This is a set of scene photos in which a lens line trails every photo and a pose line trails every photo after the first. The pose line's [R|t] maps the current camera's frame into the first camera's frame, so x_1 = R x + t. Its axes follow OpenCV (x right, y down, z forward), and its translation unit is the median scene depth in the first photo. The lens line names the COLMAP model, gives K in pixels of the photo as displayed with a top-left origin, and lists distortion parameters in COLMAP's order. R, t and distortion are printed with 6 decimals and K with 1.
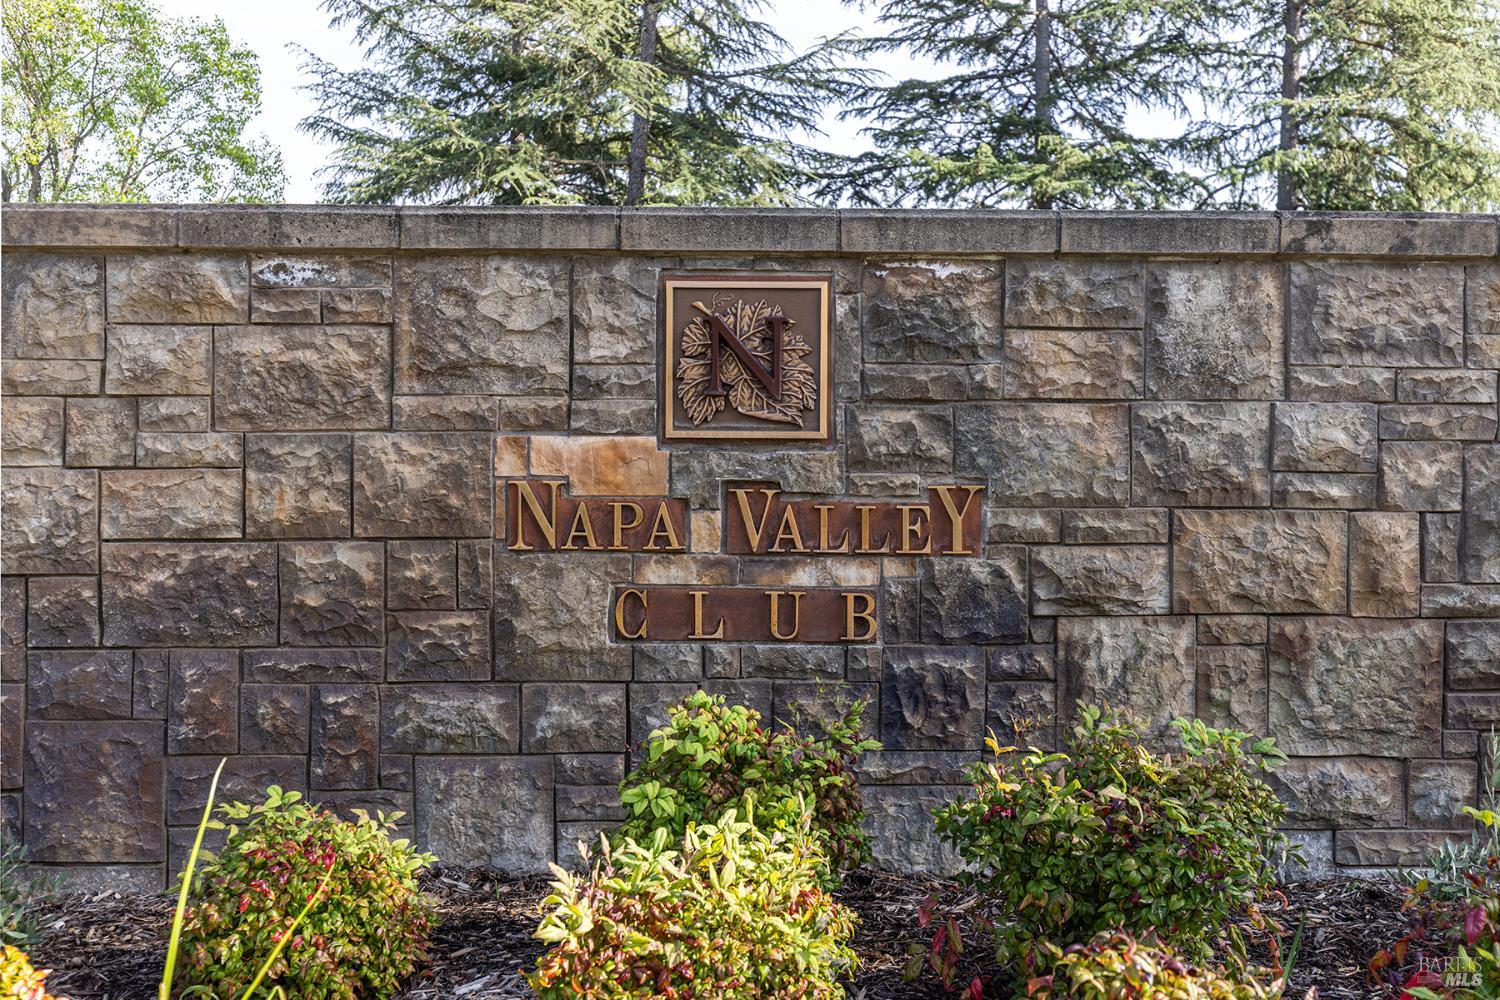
lens RADIAL K [[1517.8, 0, 750.1], [0, 1517.8, 497.9], [0, 0, 1]] dist [0.011384, 0.000000]
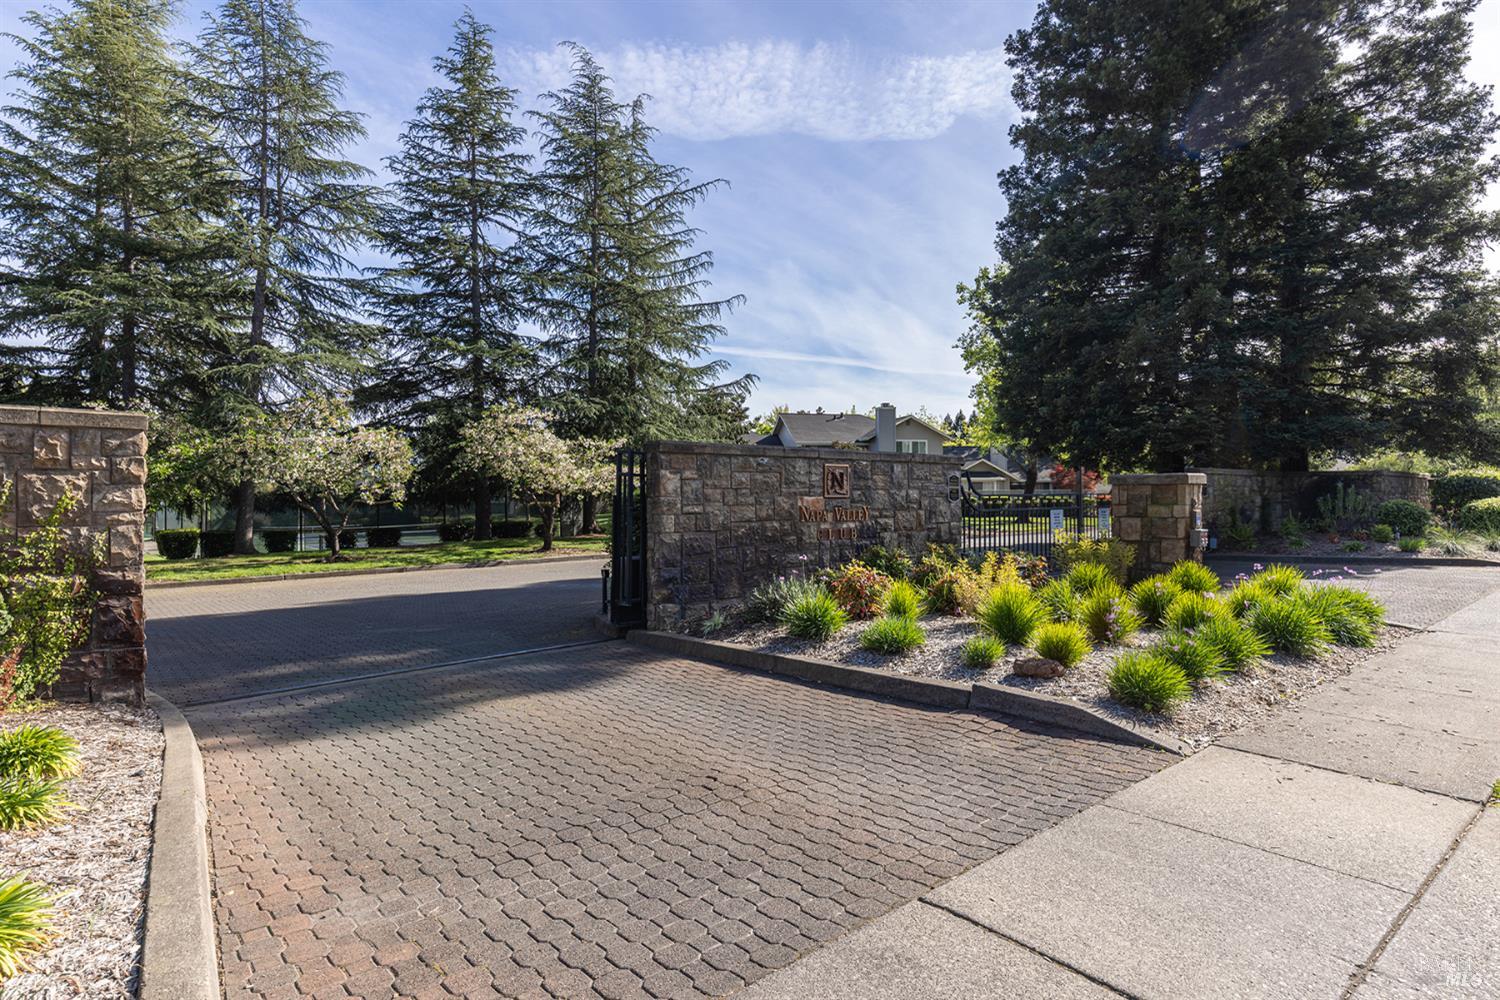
lens RADIAL K [[860.9, 0, 749.8], [0, 860.9, 498.9], [0, 0, 1]] dist [0.000544, 0.000062]
pose [[0.758145, -0.009785, 0.652013, -1.981269], [0.012676, 0.999920, 0.000266, -0.037725], [-0.651963, 0.008063, 0.758208, -0.881911]]
